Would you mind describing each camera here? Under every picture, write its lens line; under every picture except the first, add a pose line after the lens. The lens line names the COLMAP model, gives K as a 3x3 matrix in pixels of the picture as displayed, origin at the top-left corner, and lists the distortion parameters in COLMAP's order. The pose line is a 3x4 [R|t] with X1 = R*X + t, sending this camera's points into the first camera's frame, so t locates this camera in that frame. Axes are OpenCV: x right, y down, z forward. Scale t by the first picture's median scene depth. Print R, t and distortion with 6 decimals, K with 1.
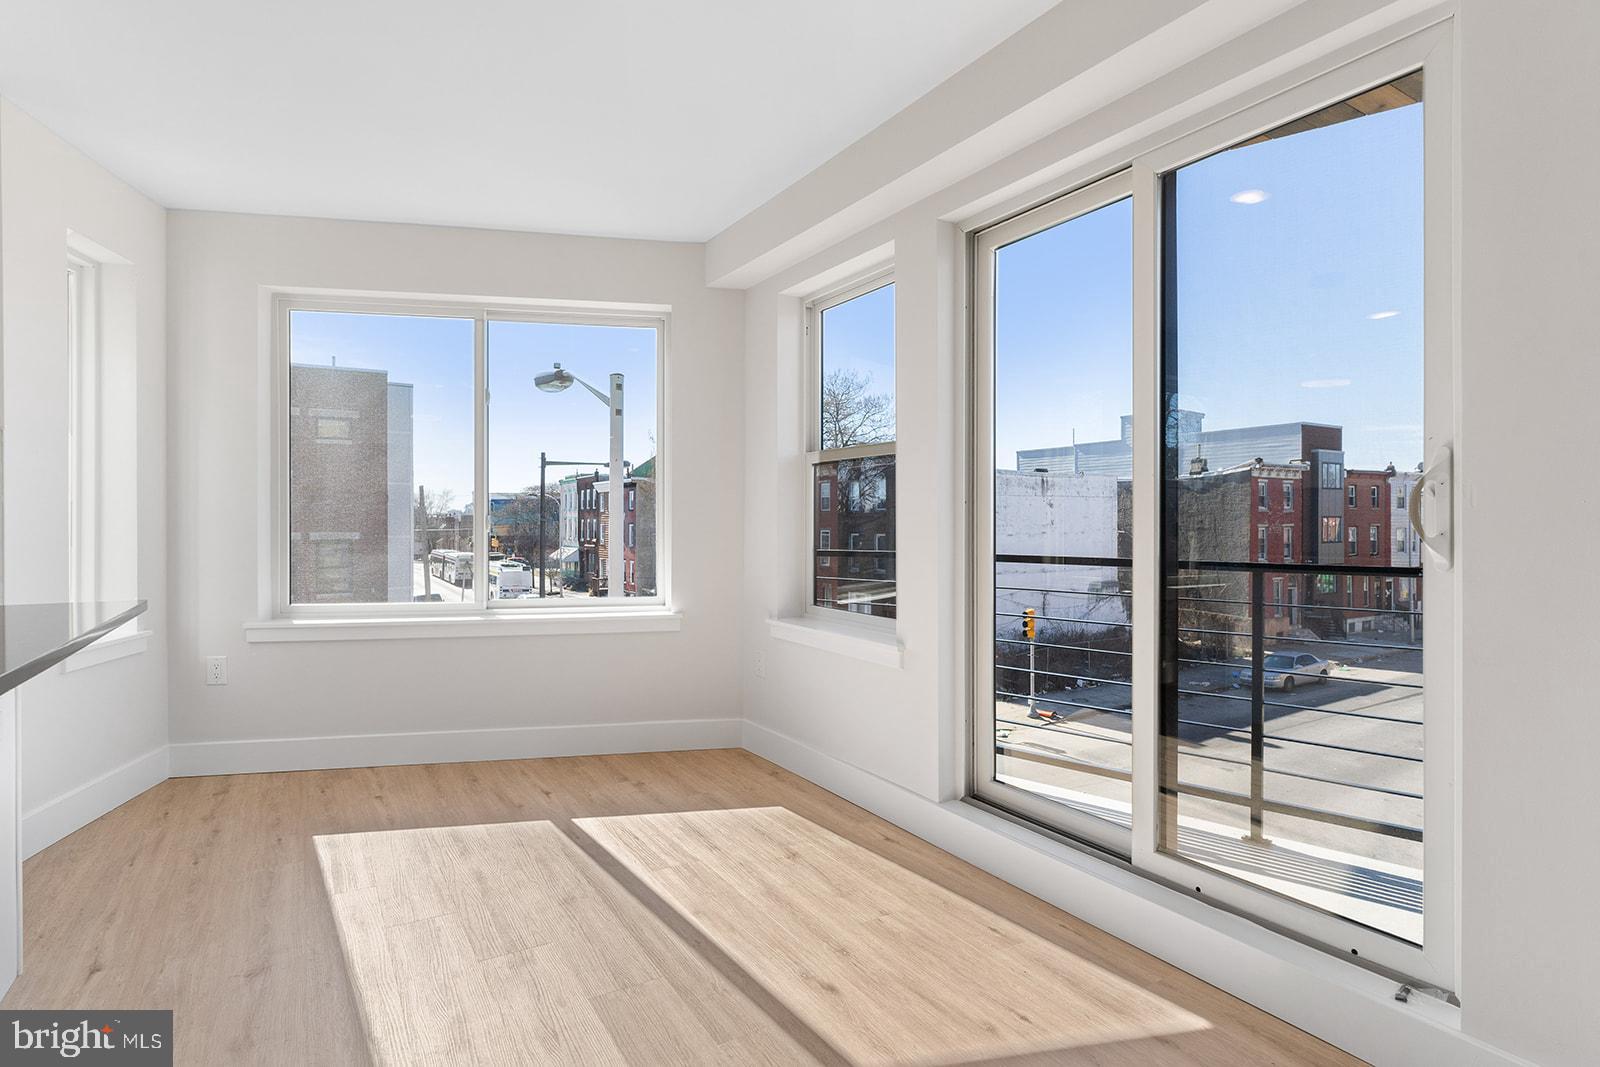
lens RADIAL K [[831.5, 0, 809.9], [0, 831.5, 523.3], [0, 0, 1]] dist [-0.005033, 0.003037]
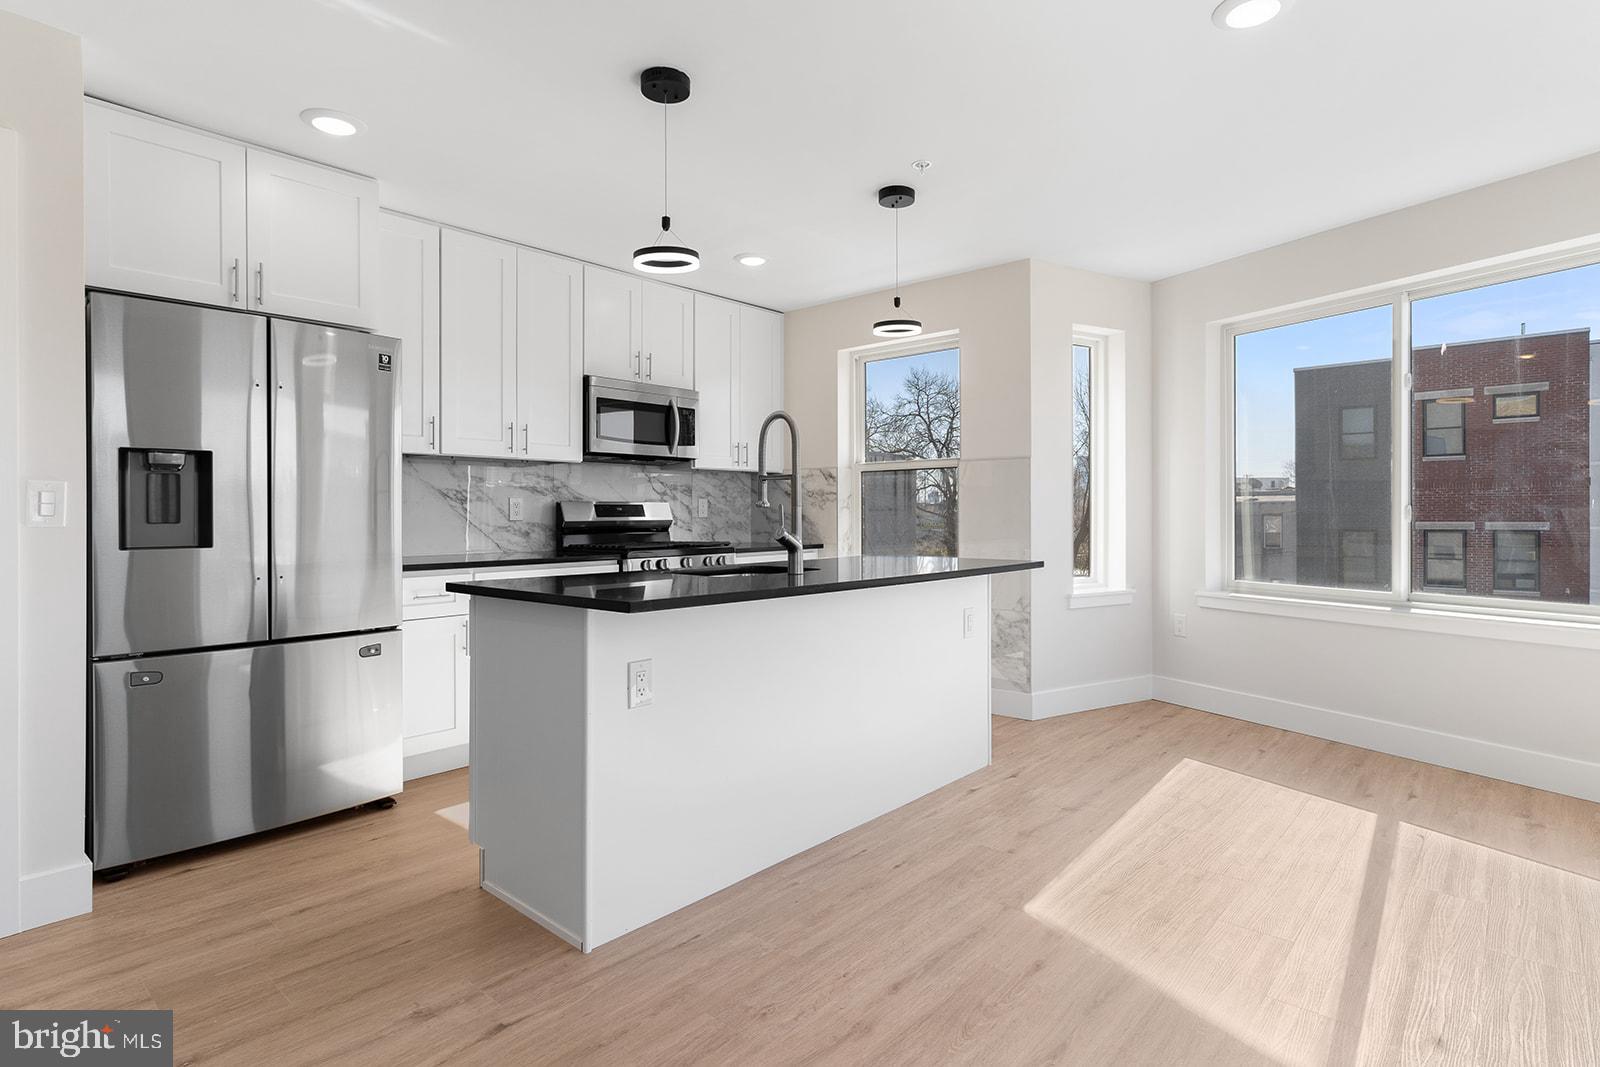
lens RADIAL K [[831.5, 0, 806.3], [0, 831.5, 507.5], [0, 0, 1]] dist [-0.005033, 0.003037]
pose [[0.290912, -0.006915, -0.956725, 0.391873], [0.002519, 0.999976, -0.006462, -0.001374], [0.956746, -0.000530, 0.290923, 0.059555]]
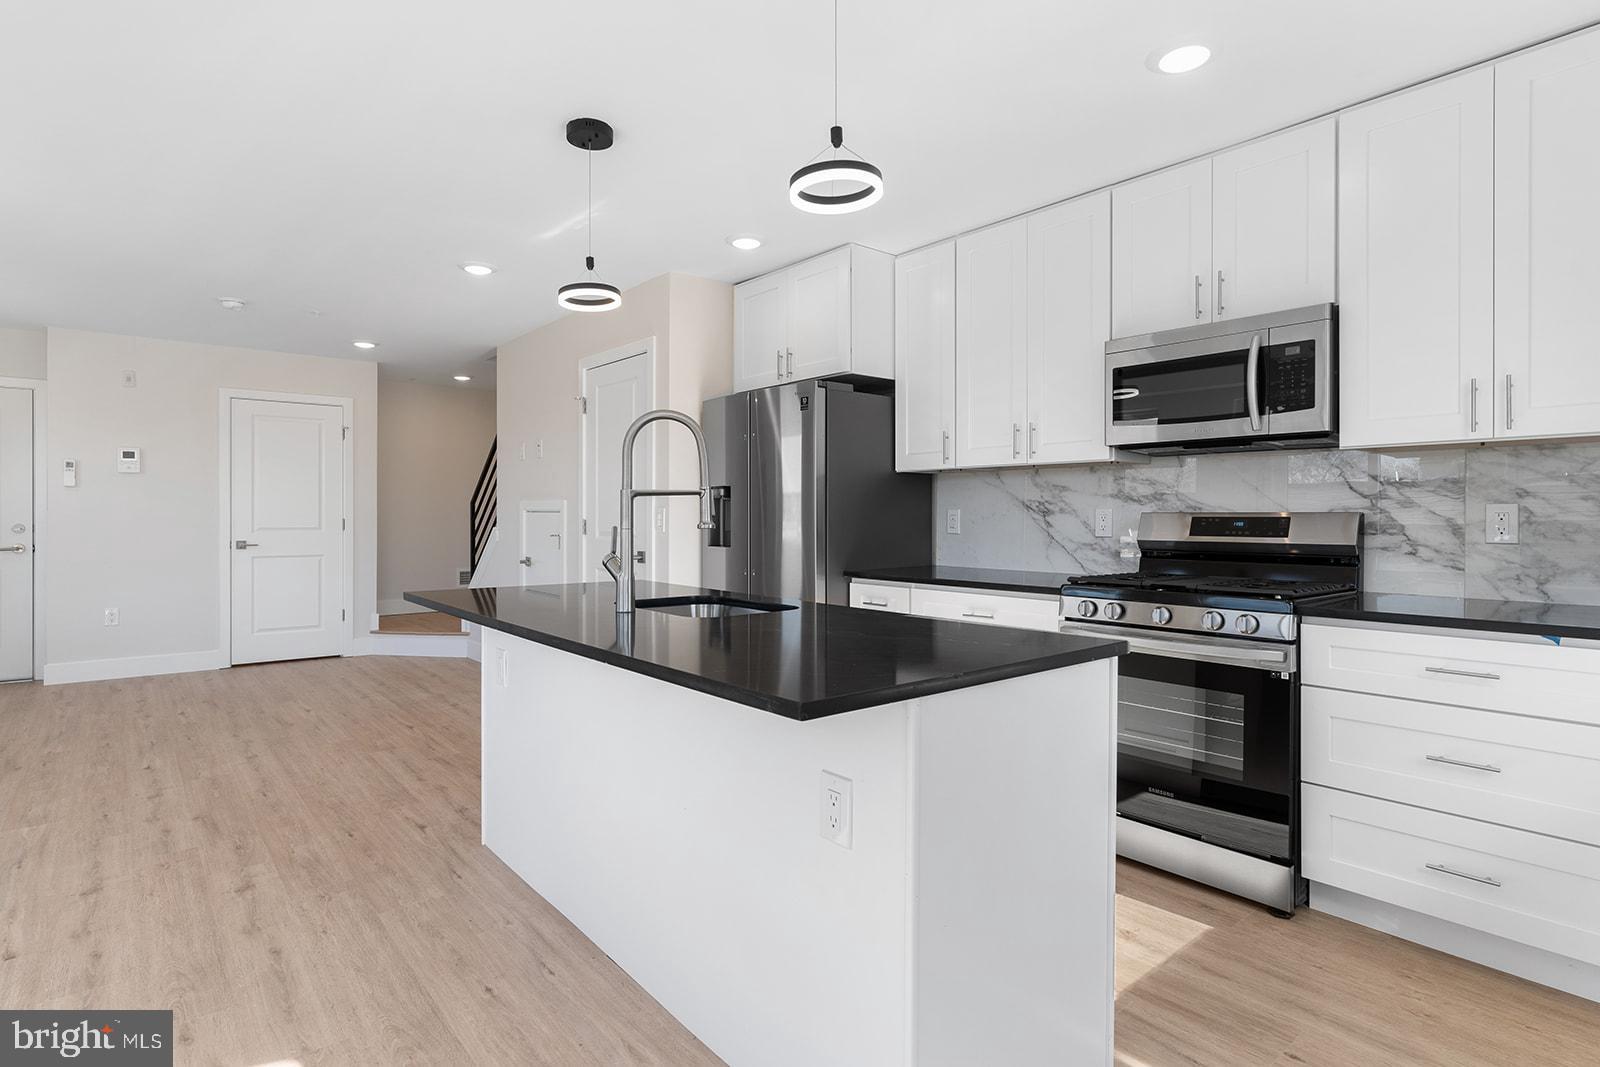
lens RADIAL K [[831.5, 0, 809.0], [0, 831.5, 521.0], [0, 0, 1]] dist [-0.005033, 0.003037]
pose [[-0.990700, 0.005001, -0.135969, -0.483923], [0.003460, 0.999927, 0.011568, -0.024192], [0.136017, 0.010990, -0.990646, 1.006278]]
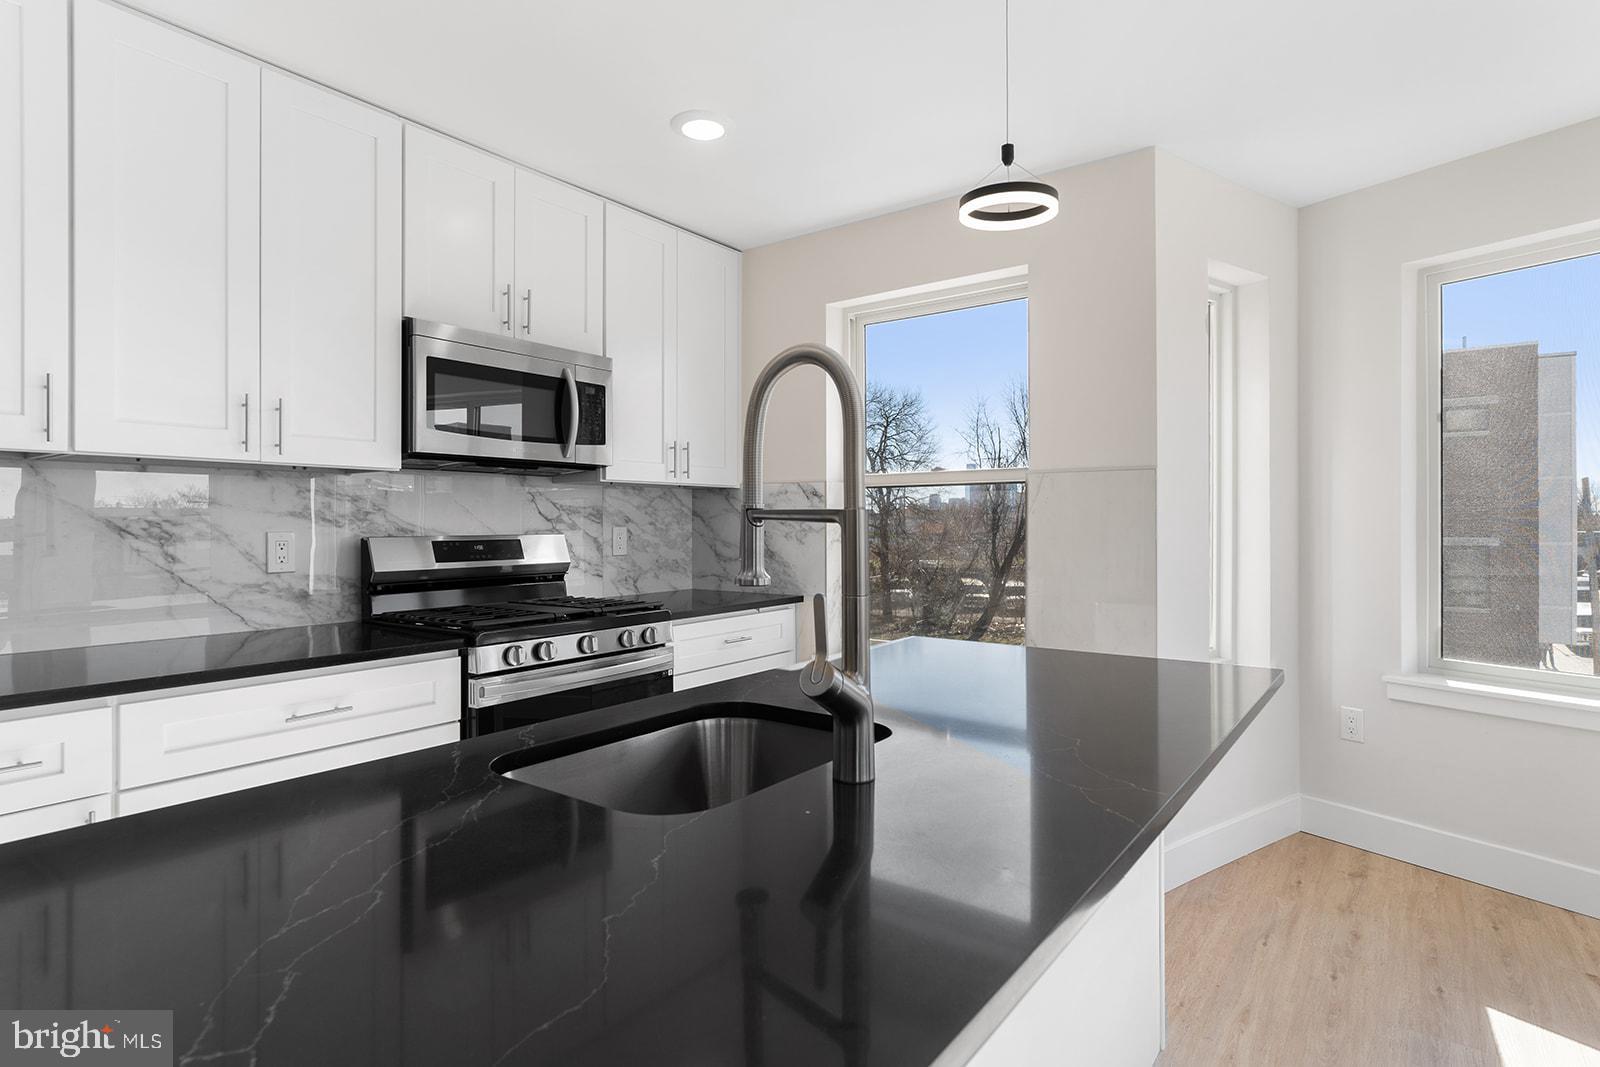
lens RADIAL K [[831.5, 0, 807.3], [0, 831.5, 523.2], [0, 0, 1]] dist [-0.005033, 0.003037]
pose [[0.374796, 0.002051, -0.927105, -0.135198], [-0.000006, 0.999998, 0.002210, -0.036154], [0.927107, -0.000823, 0.374795, 0.160982]]
